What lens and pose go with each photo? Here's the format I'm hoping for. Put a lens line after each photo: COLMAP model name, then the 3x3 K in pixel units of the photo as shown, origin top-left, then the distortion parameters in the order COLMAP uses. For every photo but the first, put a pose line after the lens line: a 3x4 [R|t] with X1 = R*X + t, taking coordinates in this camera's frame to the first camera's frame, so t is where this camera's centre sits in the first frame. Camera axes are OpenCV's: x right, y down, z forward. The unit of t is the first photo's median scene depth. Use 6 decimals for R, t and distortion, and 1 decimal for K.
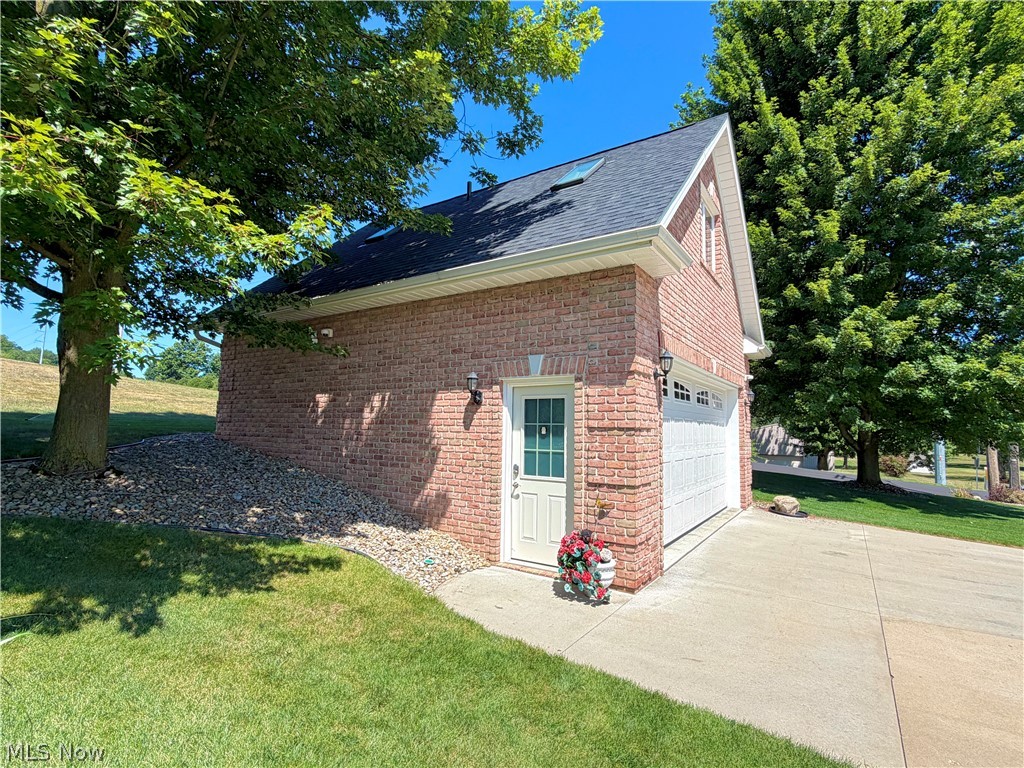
lens RADIAL K [[507.6, 0, 510.8], [0, 507.6, 387.8], [0, 0, 1]] dist [0.003543, 0.000362]
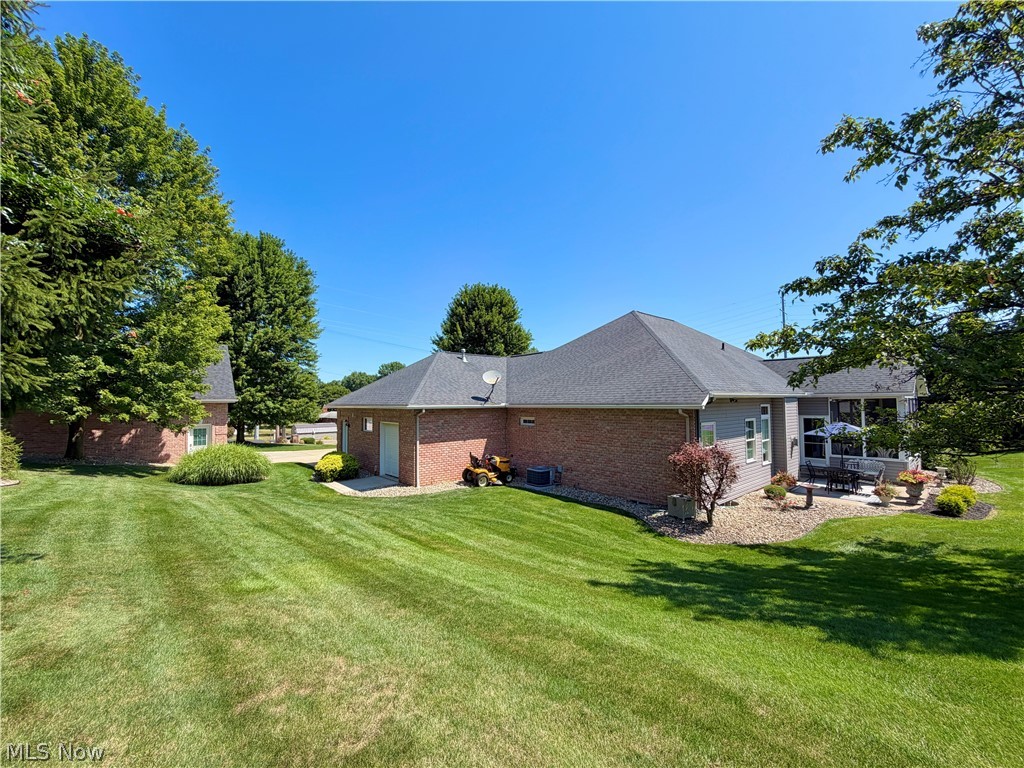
lens RADIAL K [[408.0, 0, 508.7], [0, 408.0, 385.3], [0, 0, 1]] dist [0.001054, 0.000021]
pose [[0.285772, 0.015908, 0.958166, -1.841369], [-0.058022, 0.998315, 0.000731, -0.365428], [-0.956540, -0.055803, 0.286213, -1.840917]]
